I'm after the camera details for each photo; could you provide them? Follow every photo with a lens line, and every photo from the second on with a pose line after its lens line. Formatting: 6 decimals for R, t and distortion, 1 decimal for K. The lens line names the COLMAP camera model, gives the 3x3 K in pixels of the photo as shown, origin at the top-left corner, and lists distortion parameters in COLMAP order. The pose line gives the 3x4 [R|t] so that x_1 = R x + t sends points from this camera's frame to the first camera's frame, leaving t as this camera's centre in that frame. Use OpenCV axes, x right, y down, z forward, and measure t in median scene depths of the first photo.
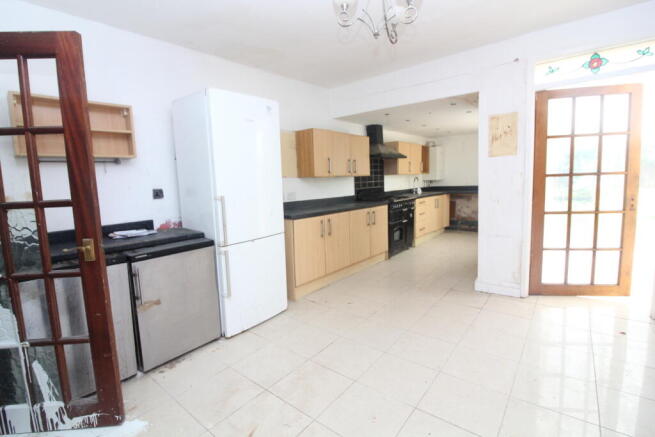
lens RADIAL K [[311.0, 0, 327.8], [0, 311.0, 218.1], [0, 0, 1]] dist [-0.028200, -0.000602]
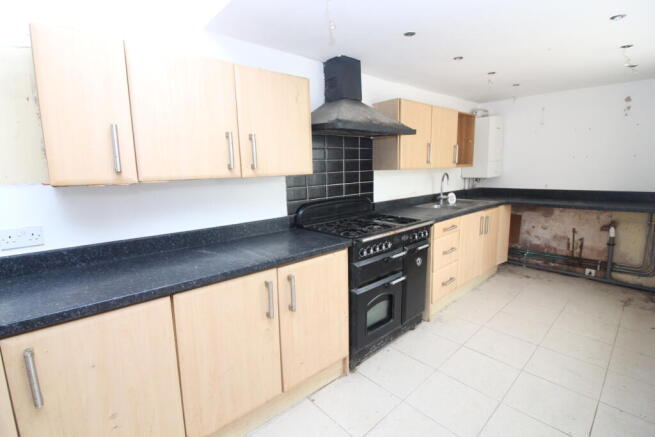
lens RADIAL K [[311.0, 0, 327.8], [0, 311.0, 216.1], [0, 0, 1]] dist [-0.028200, -0.000602]
pose [[0.988272, 0.032472, -0.149210, 0.189233], [-0.026550, 0.998785, 0.041506, -0.084448], [0.150377, -0.037058, 0.987934, 0.502953]]
